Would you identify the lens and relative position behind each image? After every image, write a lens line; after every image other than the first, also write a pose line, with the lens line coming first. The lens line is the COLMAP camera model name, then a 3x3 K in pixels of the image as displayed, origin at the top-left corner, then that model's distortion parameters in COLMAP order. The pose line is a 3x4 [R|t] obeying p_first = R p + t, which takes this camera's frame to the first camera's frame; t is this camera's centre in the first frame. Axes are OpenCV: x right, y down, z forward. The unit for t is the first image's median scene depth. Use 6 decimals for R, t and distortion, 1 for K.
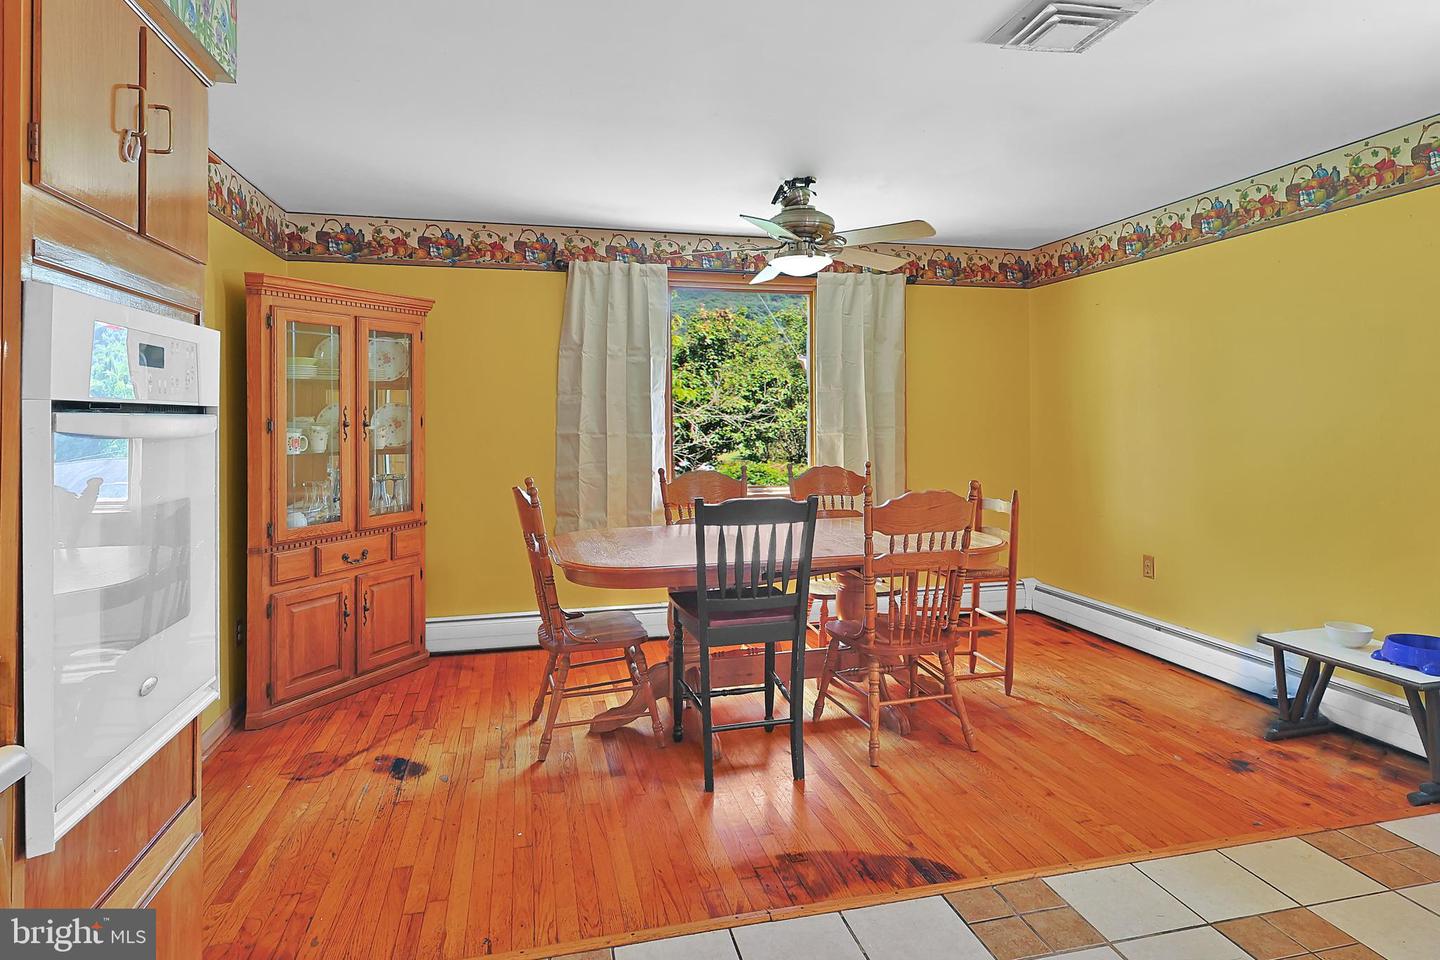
lens RADIAL K [[764.8, 0, 698.1], [0, 764.8, 456.9], [0, 0, 1]] dist [-0.001393, -0.000732]
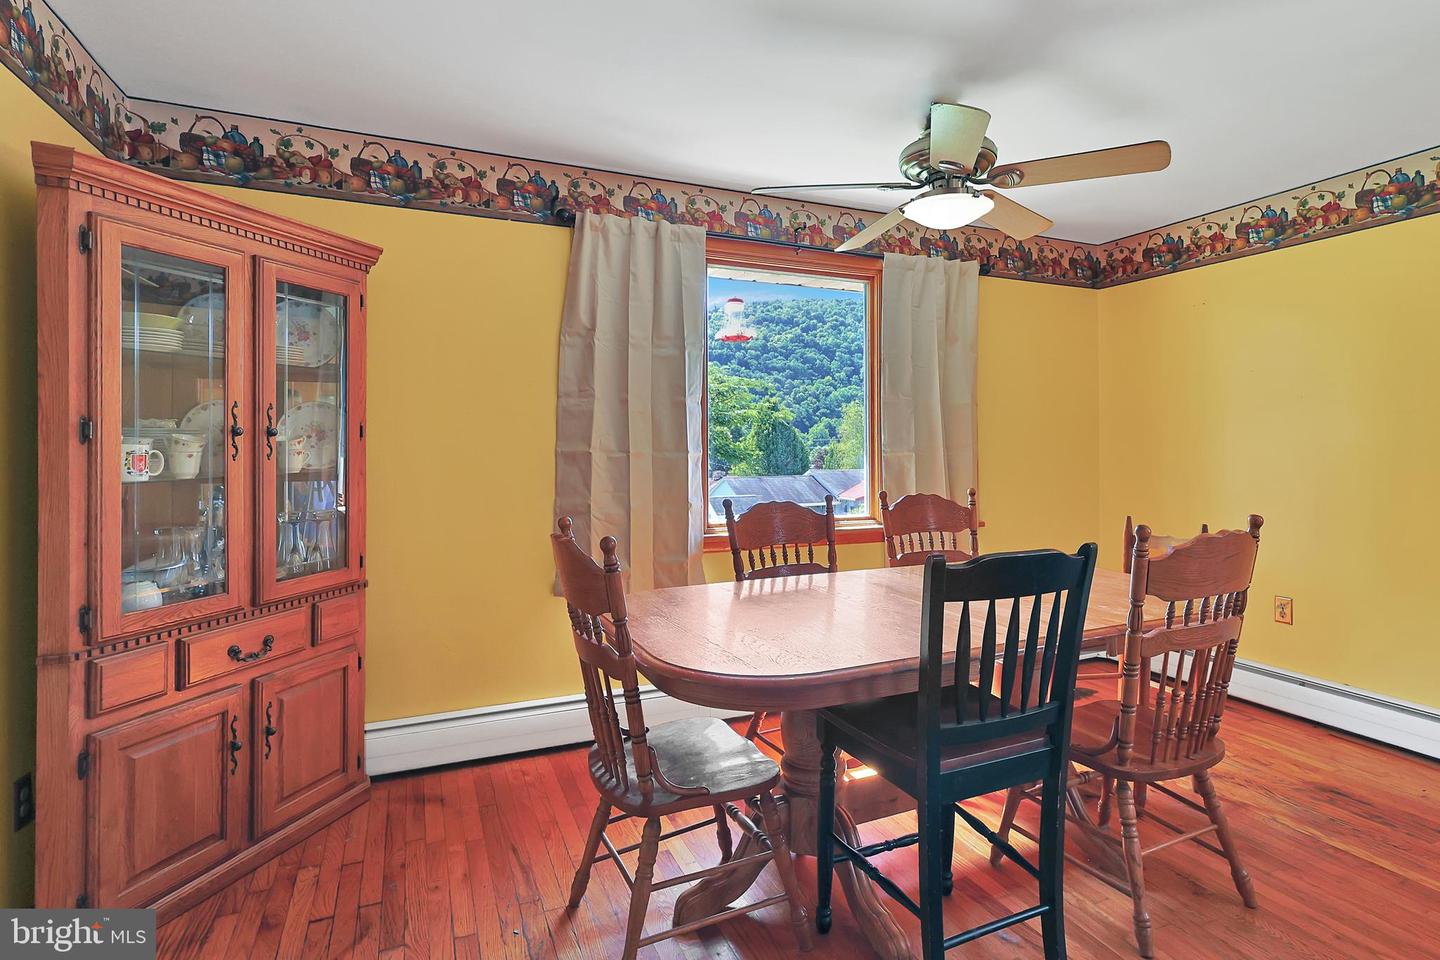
lens RADIAL K [[705.6, 0, 717.1], [0, 705.6, 476.6], [0, 0, 1]] dist [-0.001505, 0.000746]
pose [[0.981754, -0.002543, 0.190139, -0.172274], [0.004498, 0.999941, -0.009851, 0.000206], [-0.190103, 0.010526, 0.981708, 0.339796]]
